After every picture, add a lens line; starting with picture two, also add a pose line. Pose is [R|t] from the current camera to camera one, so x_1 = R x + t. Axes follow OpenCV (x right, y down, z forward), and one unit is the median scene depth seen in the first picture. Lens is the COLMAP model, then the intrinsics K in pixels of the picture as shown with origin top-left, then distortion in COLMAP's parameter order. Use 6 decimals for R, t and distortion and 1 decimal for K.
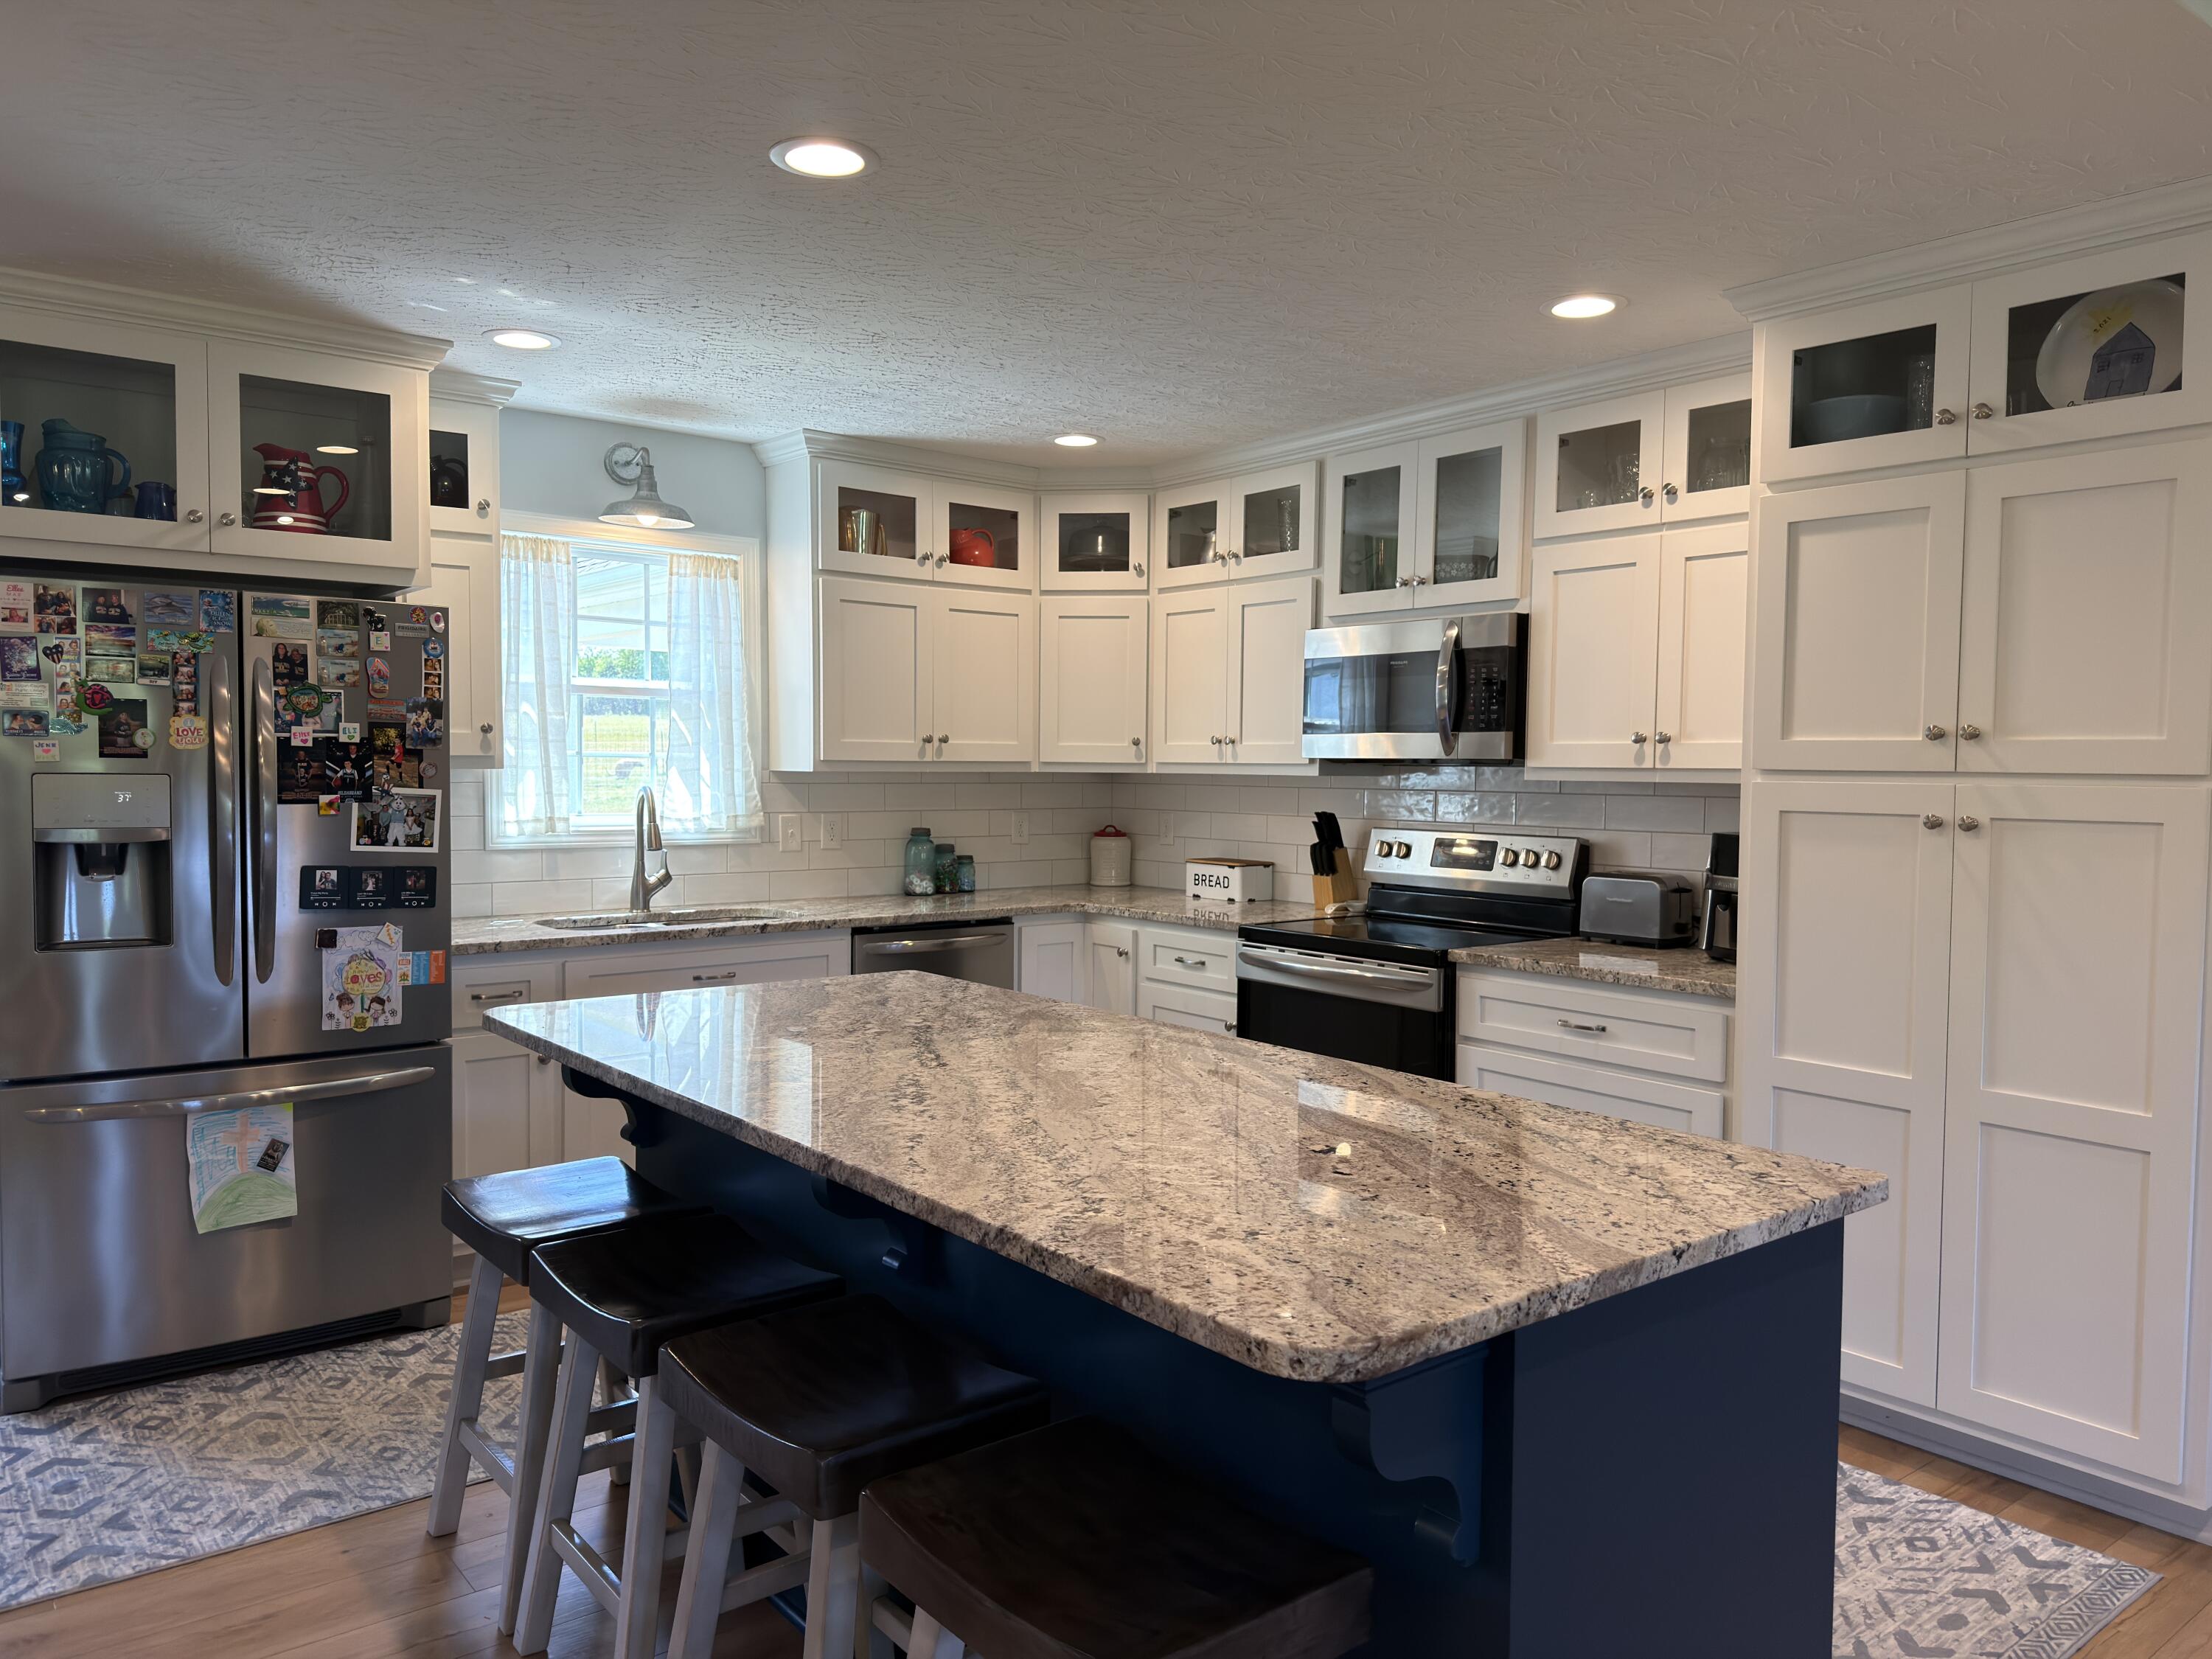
lens RADIAL K [[1532.9, 0, 1109.1], [0, 1532.9, 841.3], [0, 0, 1]] dist [0.036692, -0.028446]
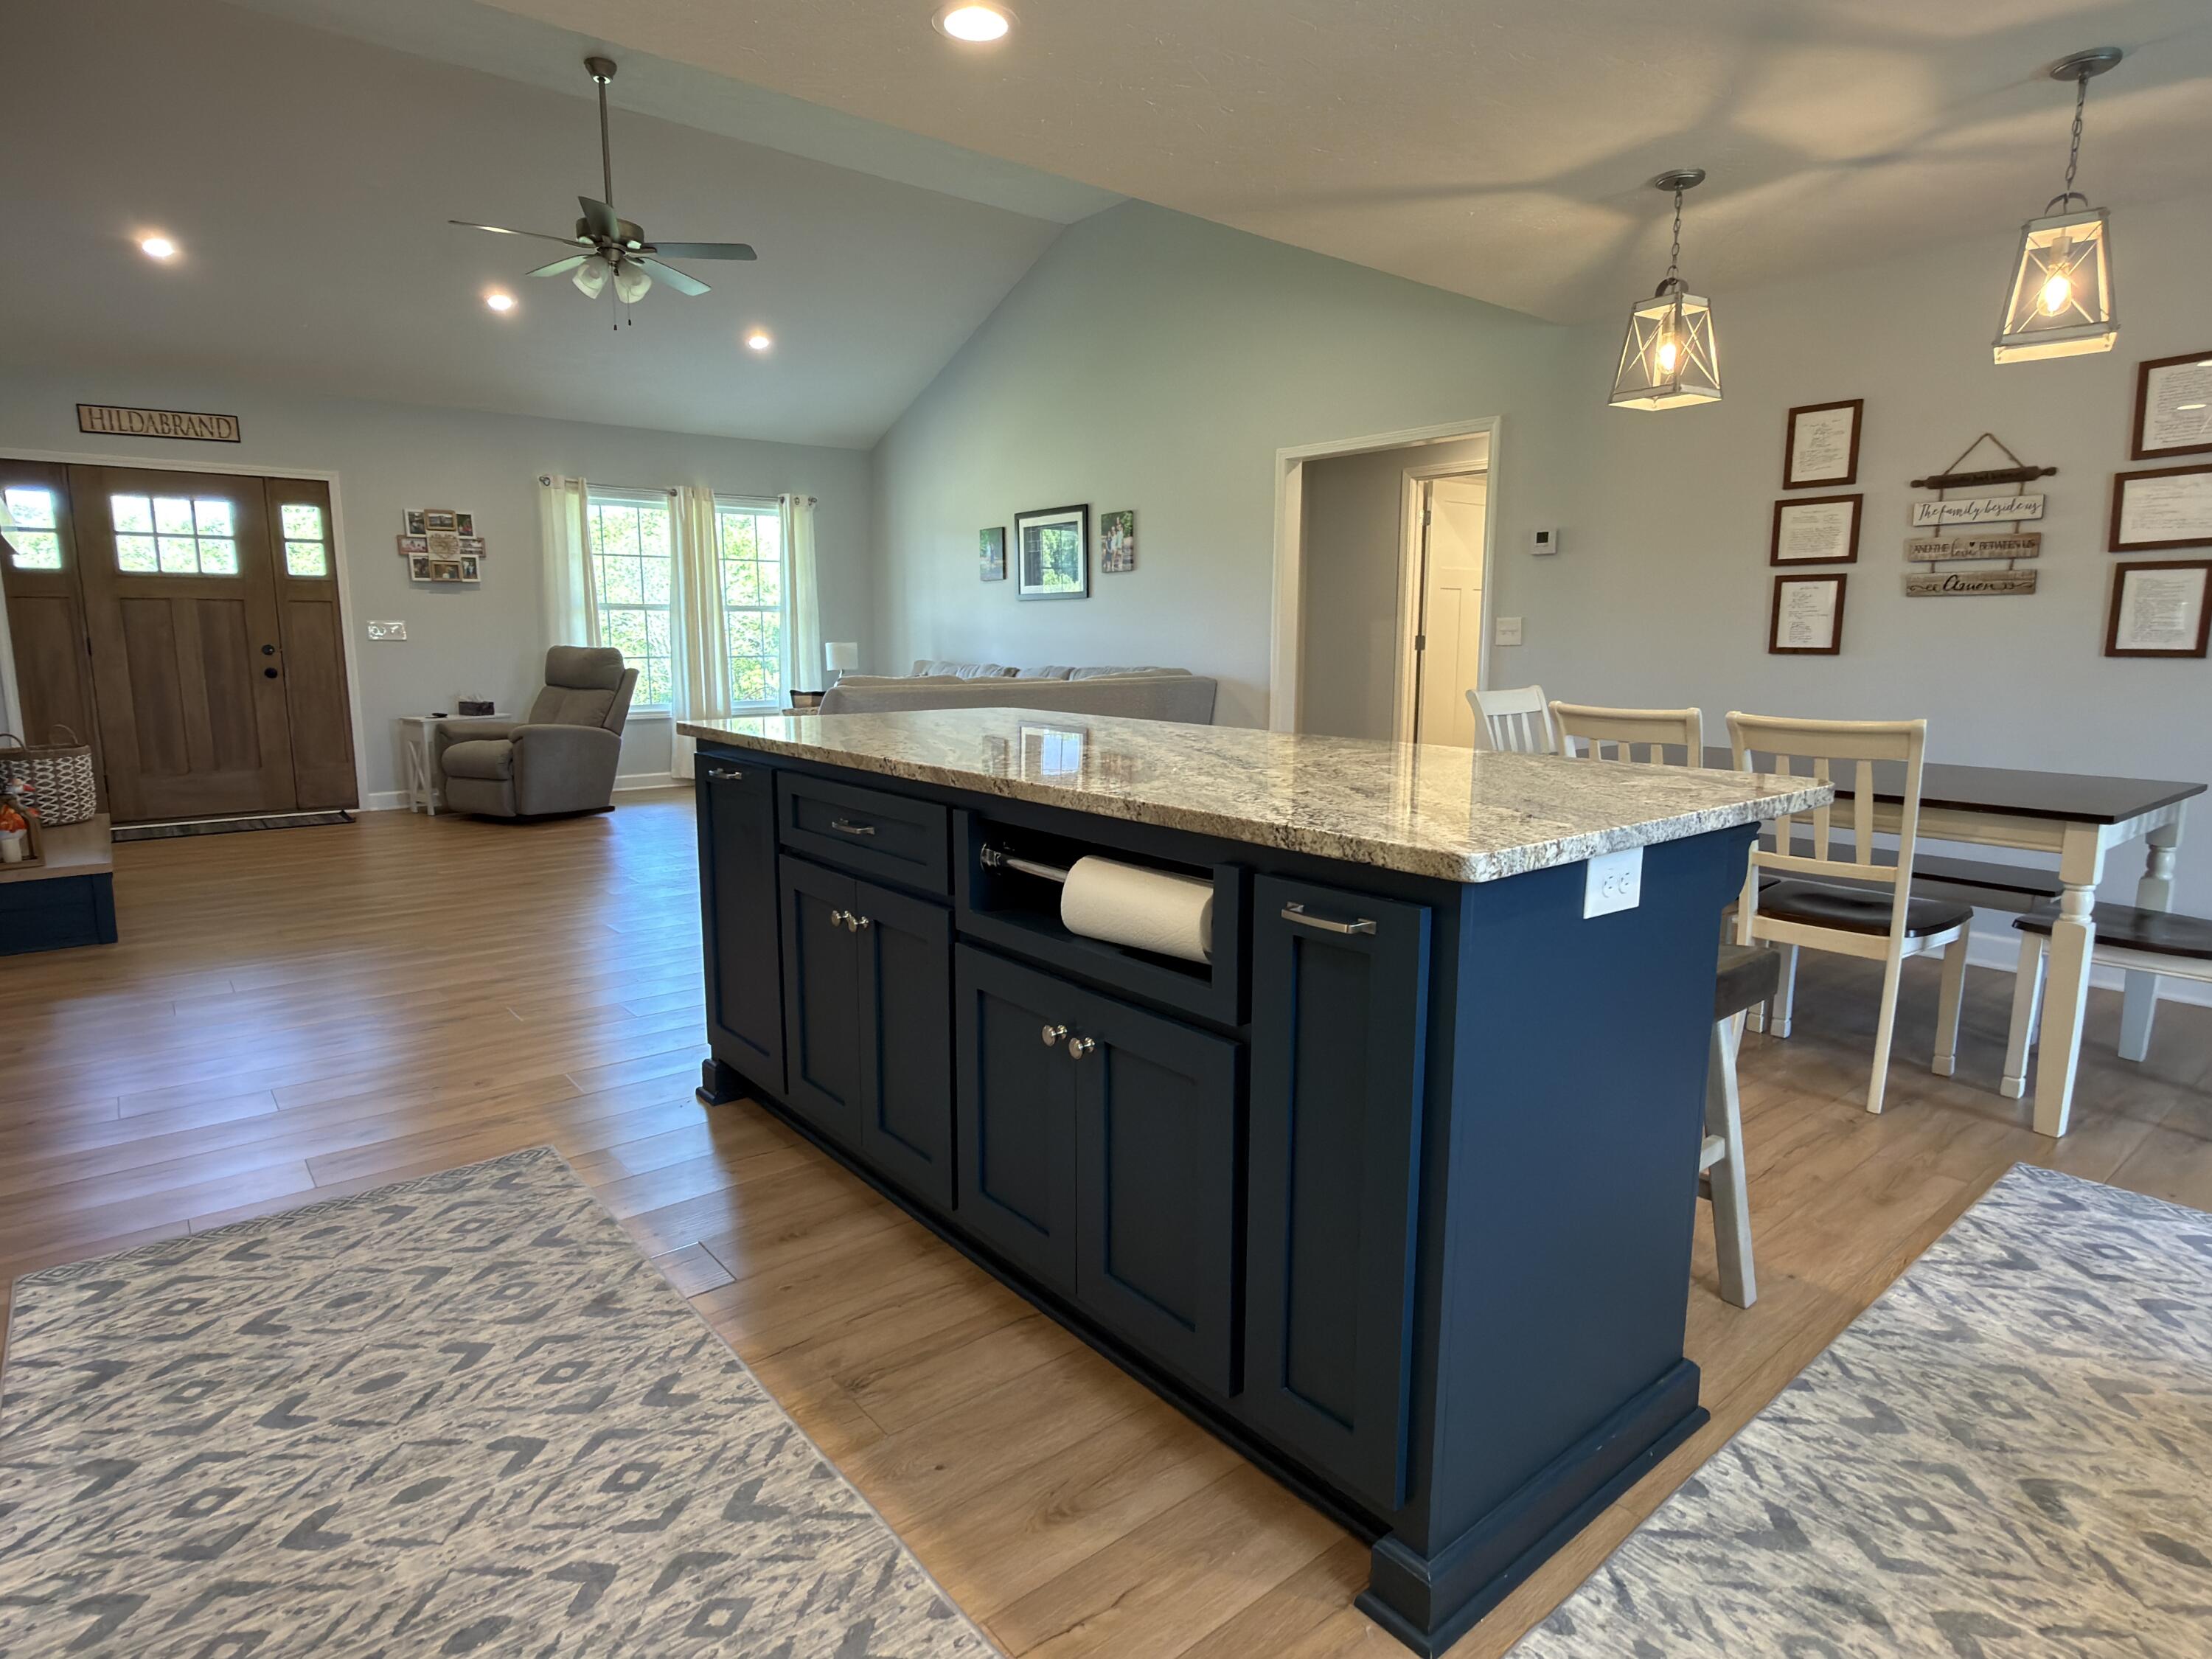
lens RADIAL K [[1196.8, 0, 1104.4], [0, 1196.8, 824.9], [0, 0, 1]] dist [-0.000776, -0.000178]
pose [[-0.999826, -0.010351, -0.015536, -0.013668], [-0.013346, 0.978208, 0.207197, 0.005748], [0.013053, 0.207368, -0.978176, 1.016267]]
